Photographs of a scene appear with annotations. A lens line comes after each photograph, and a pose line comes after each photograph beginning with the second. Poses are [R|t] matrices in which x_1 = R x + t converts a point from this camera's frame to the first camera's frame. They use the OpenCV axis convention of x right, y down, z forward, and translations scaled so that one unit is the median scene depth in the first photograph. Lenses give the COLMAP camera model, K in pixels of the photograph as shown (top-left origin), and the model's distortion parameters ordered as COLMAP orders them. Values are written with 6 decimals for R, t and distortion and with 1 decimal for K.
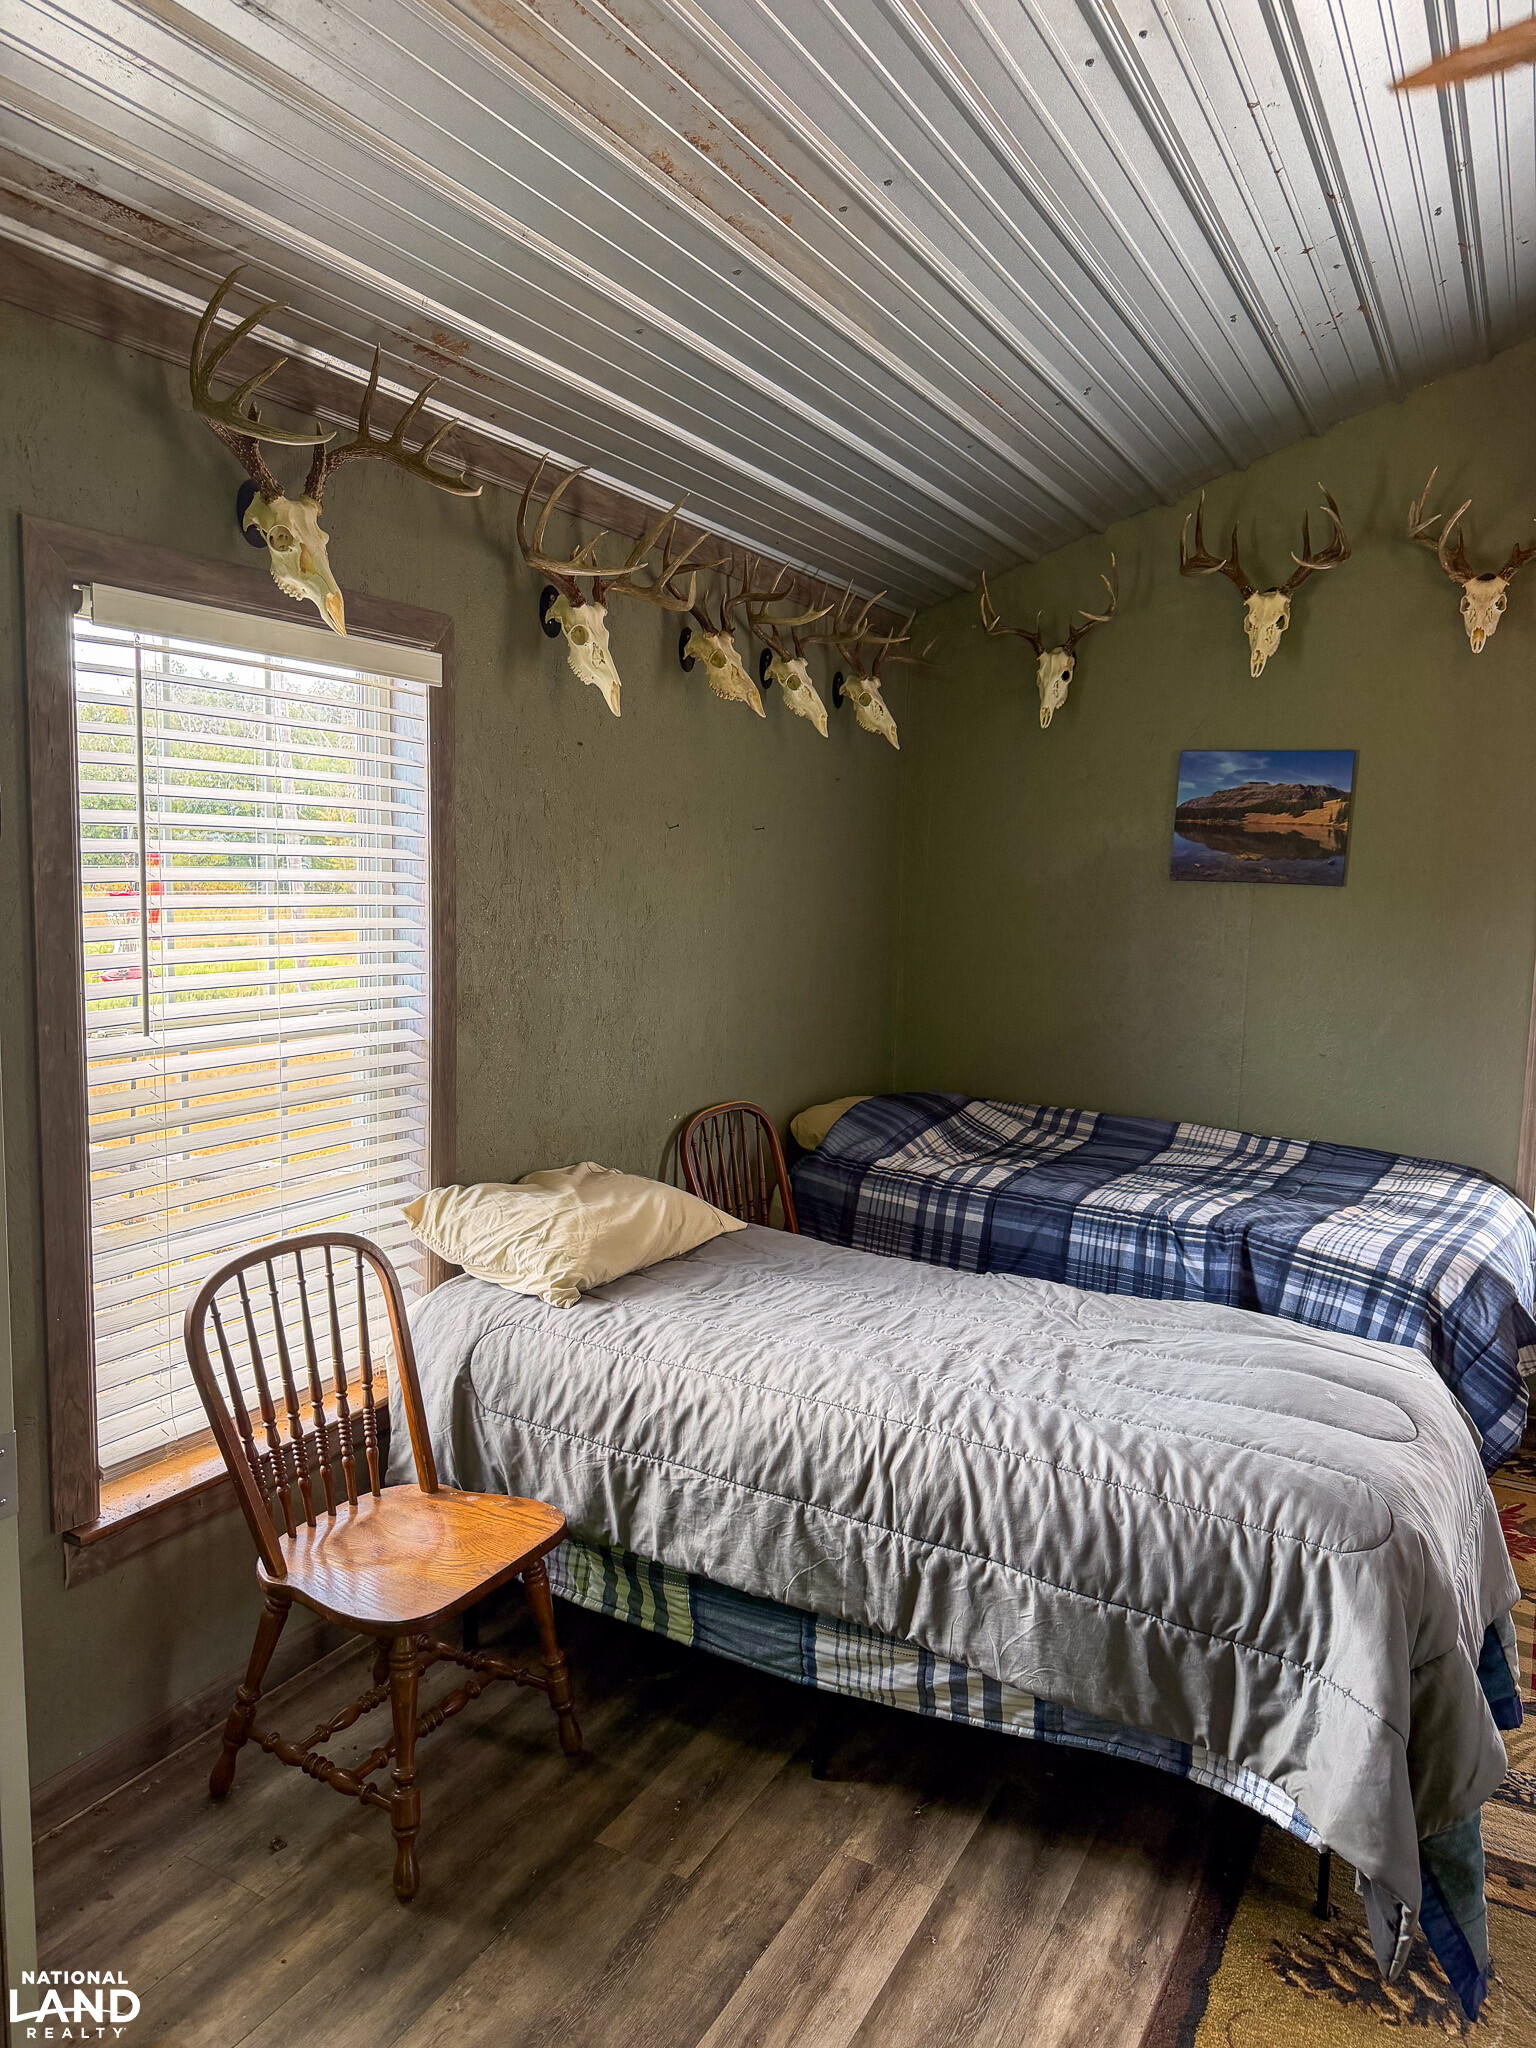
lens RADIAL K [[1441.3, 0, 765.8], [0, 1441.3, 1038.4], [0, 0, 1]] dist [0.054720, -0.082931]
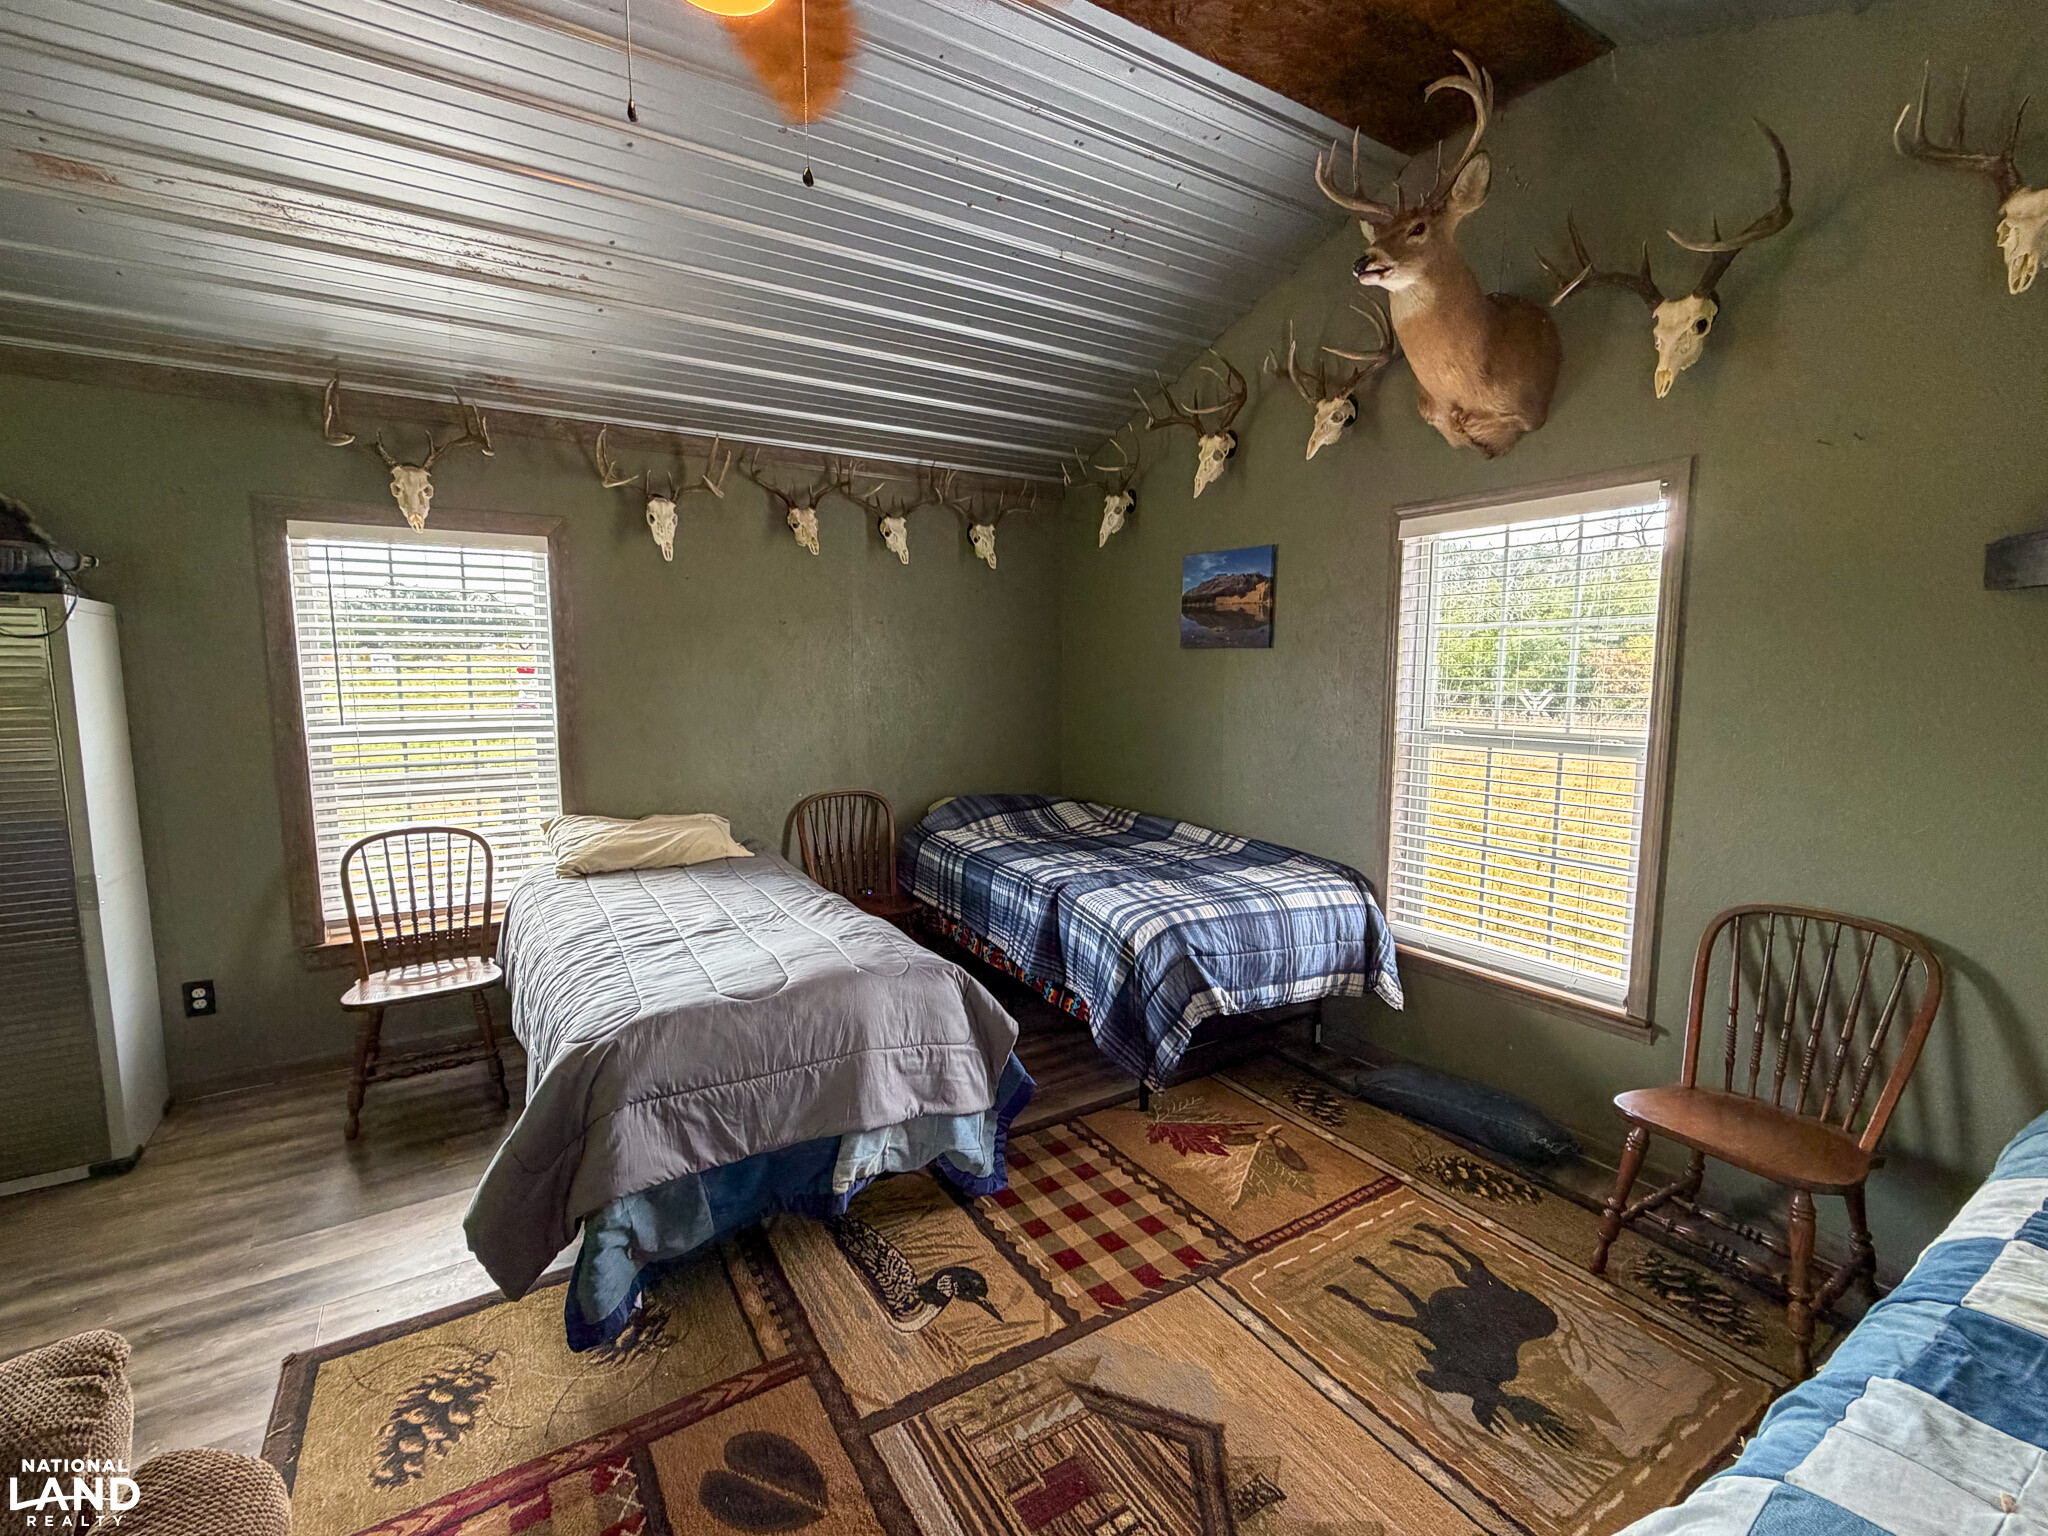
lens RADIAL K [[921.6, 0, 1024.0], [0, 921.6, 768.0], [0, 0, 1]] dist [-0.014767, -0.000143]
pose [[0.876209, 0.029383, -0.481035, 0.611420], [-0.036658, 0.999311, -0.005731, 0.017650], [0.480535, 0.022655, 0.876683, 0.158745]]
